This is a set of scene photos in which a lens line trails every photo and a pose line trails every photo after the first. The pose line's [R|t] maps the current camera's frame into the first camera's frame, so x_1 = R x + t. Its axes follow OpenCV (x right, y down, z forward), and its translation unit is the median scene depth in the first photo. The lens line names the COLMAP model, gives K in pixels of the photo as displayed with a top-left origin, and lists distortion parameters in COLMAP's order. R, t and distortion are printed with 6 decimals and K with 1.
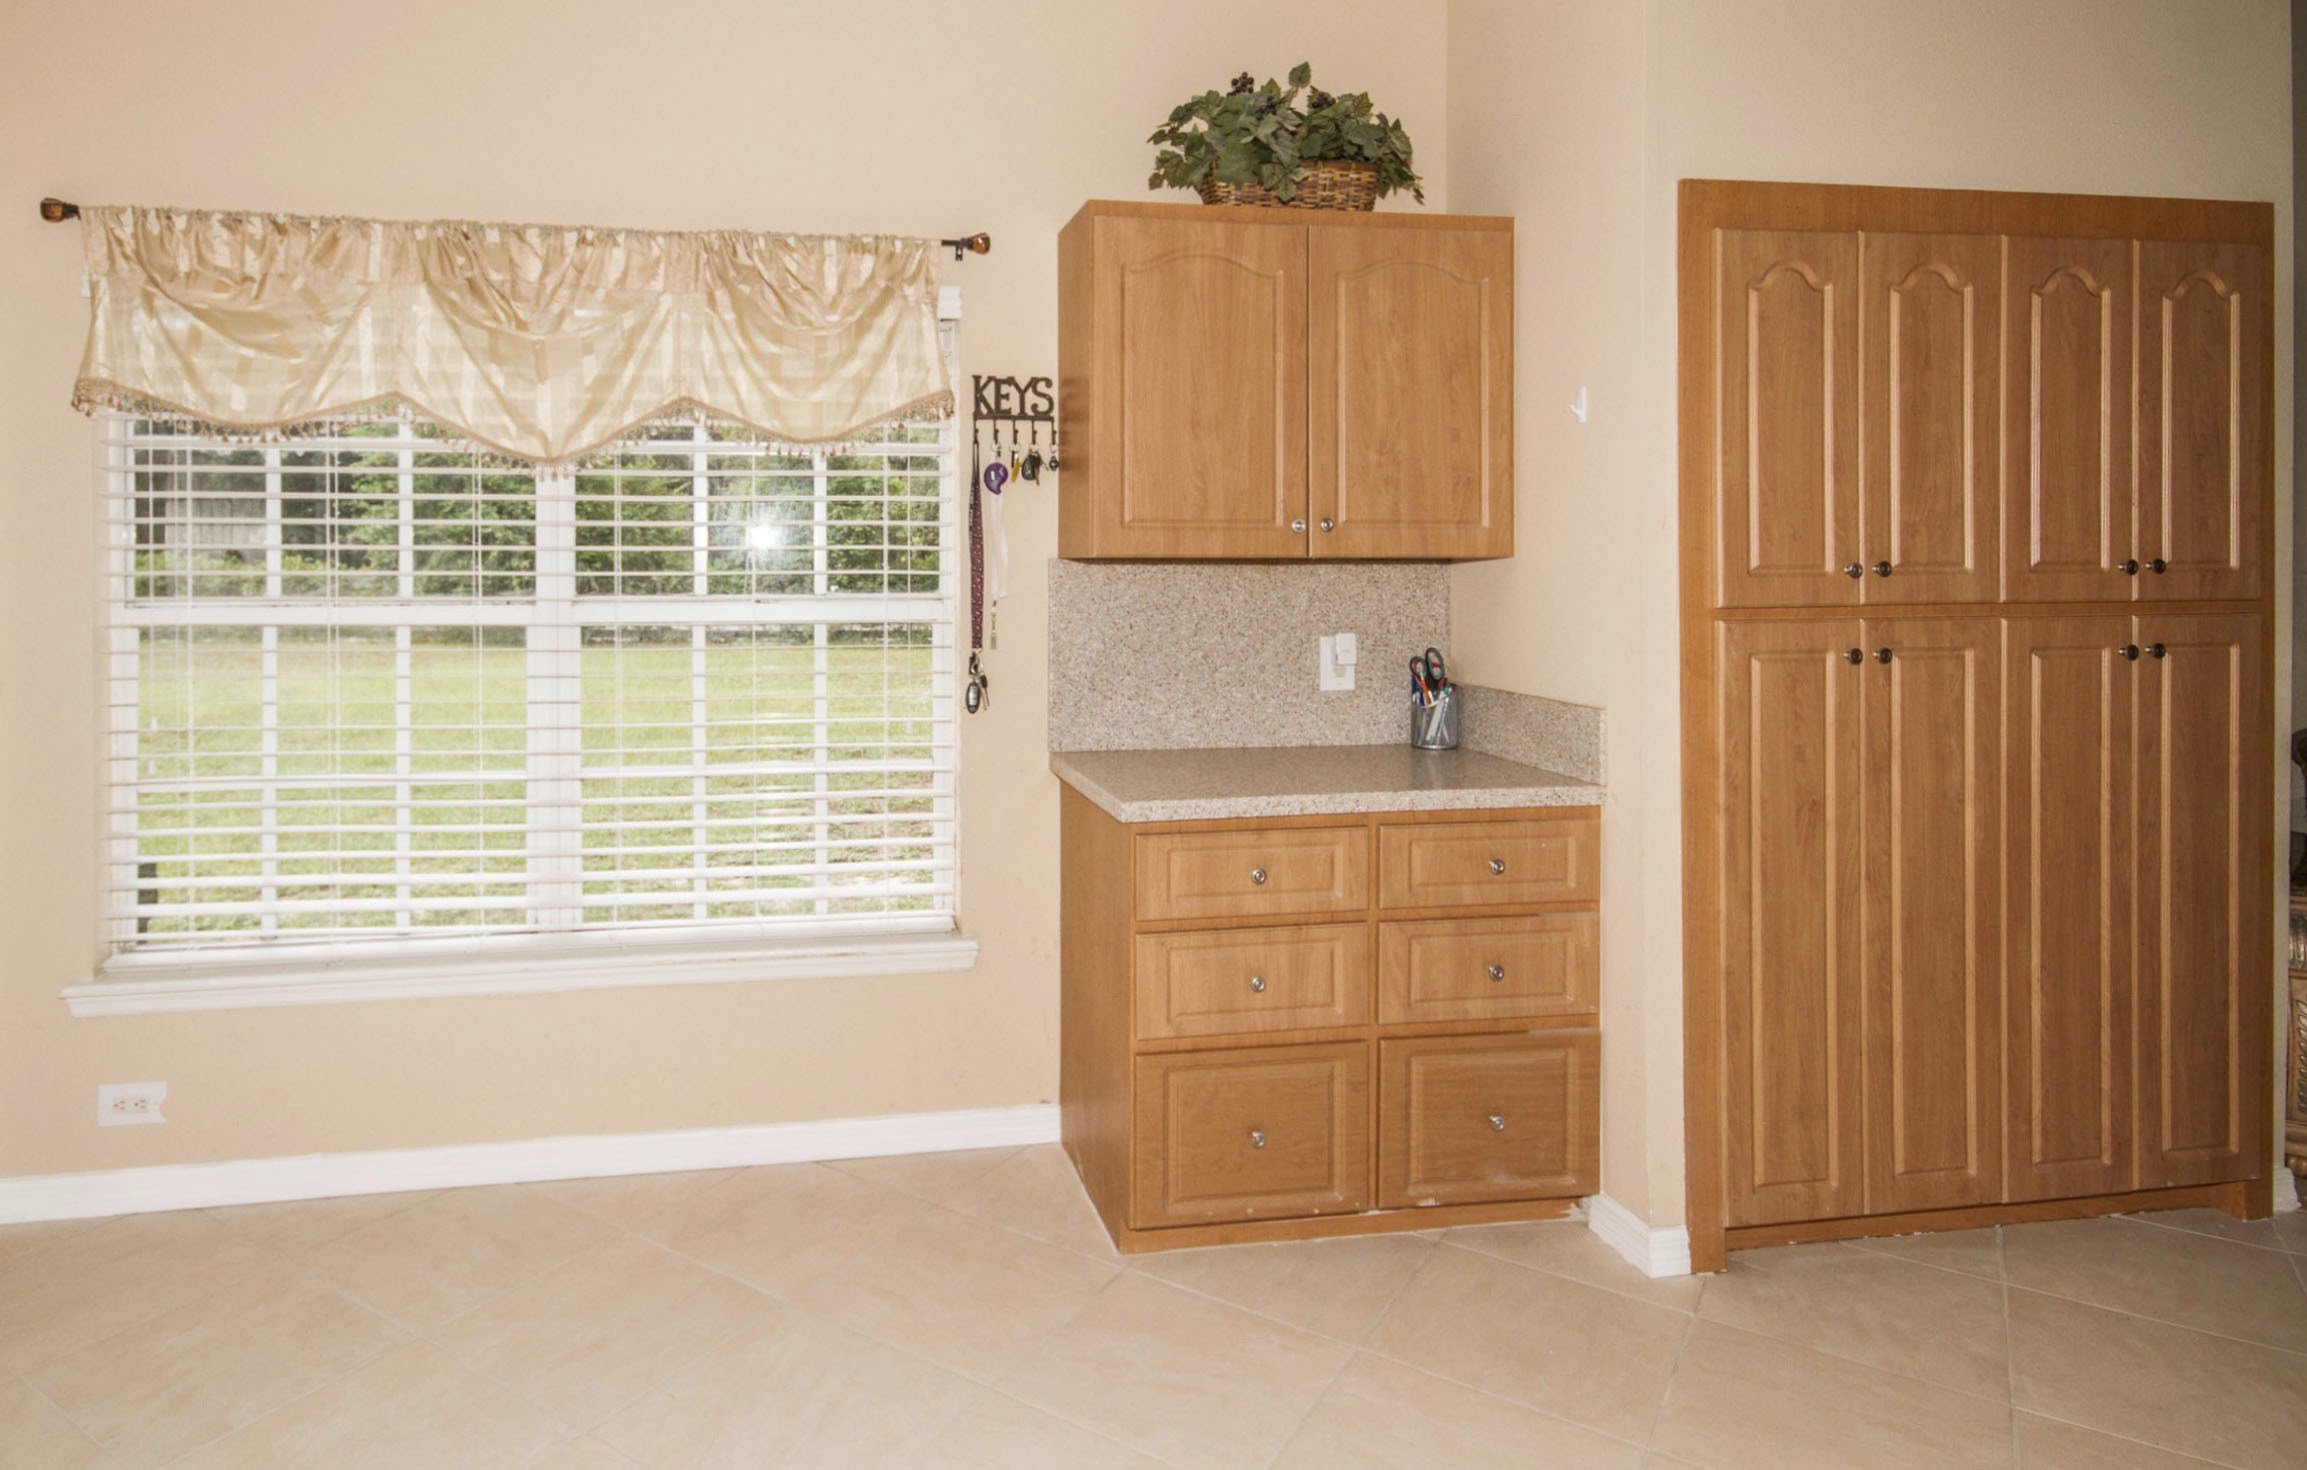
lens RADIAL K [[1233.8, 0, 1151.7], [0, 1233.8, 576.3], [0, 0, 1]] dist [-0.025569, 0.023189]
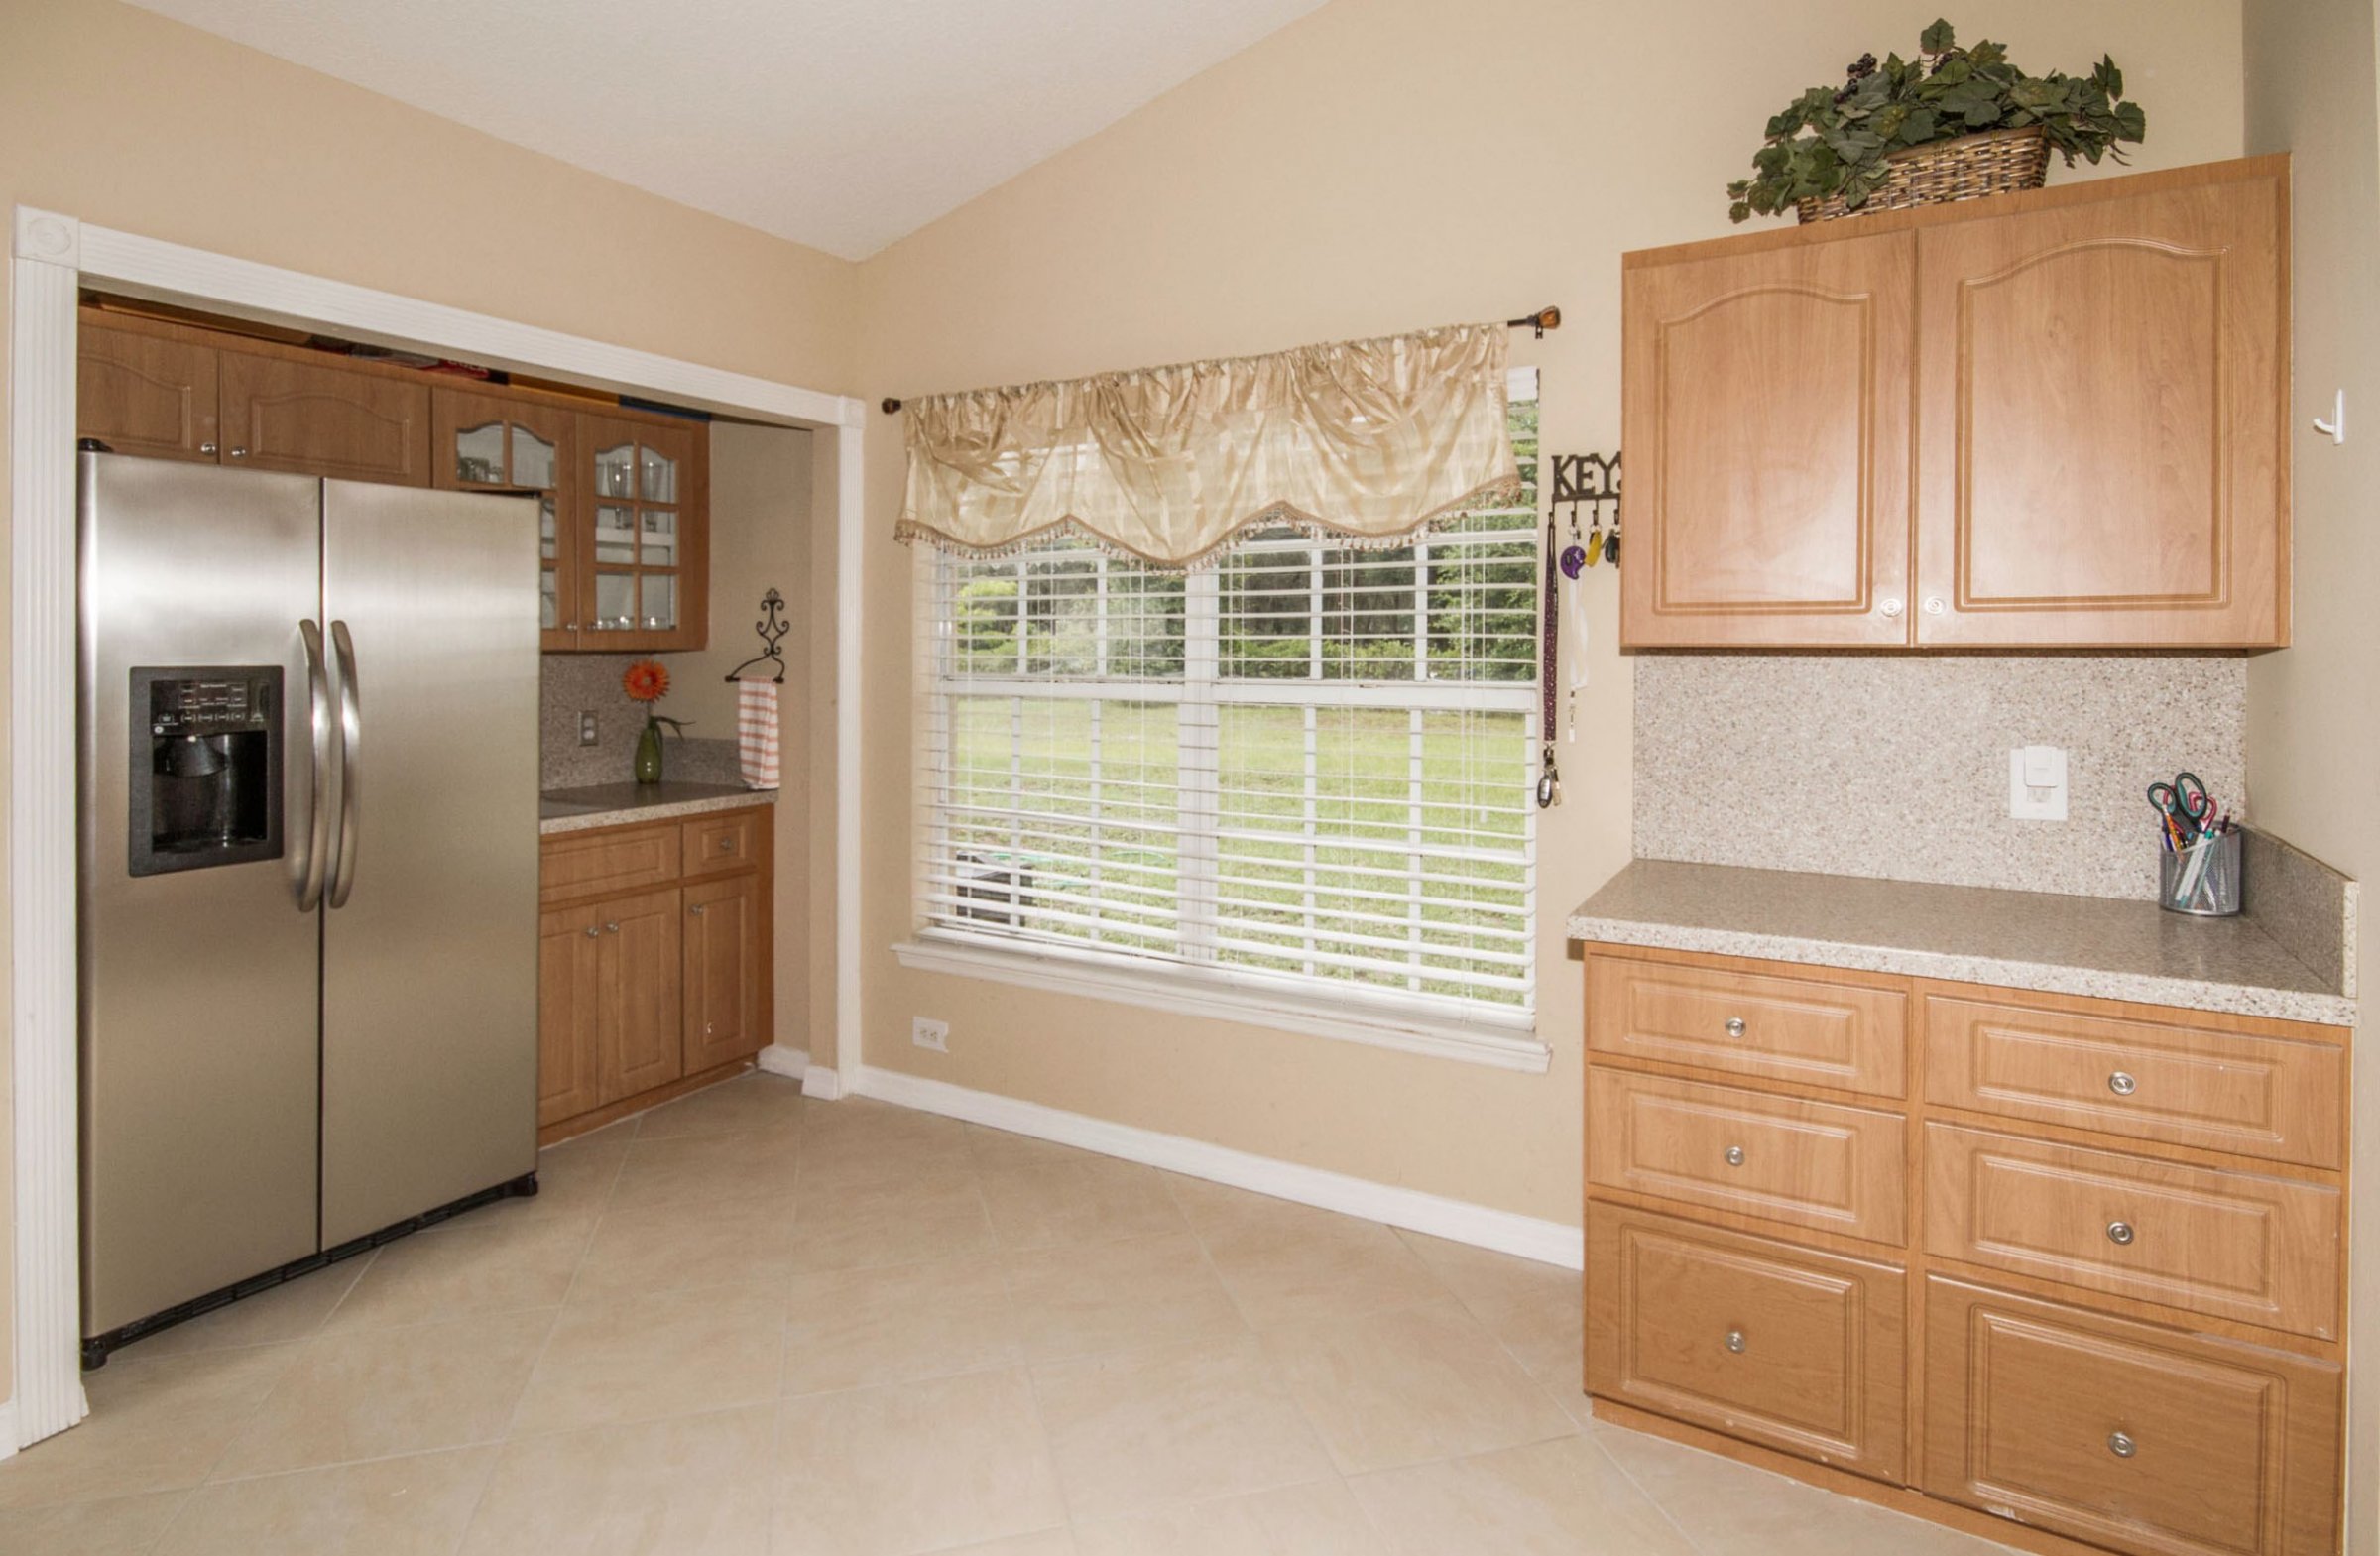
lens RADIAL K [[1213.9, 0, 1189.8], [0, 1213.9, 661.9], [0, 0, 1]] dist [0.000399, -0.000058]
pose [[0.779564, 0.009958, -0.626243, 0.240412], [-0.009446, 0.999947, 0.004140, -0.004361], [0.626251, 0.002688, 0.779617, 0.091476]]
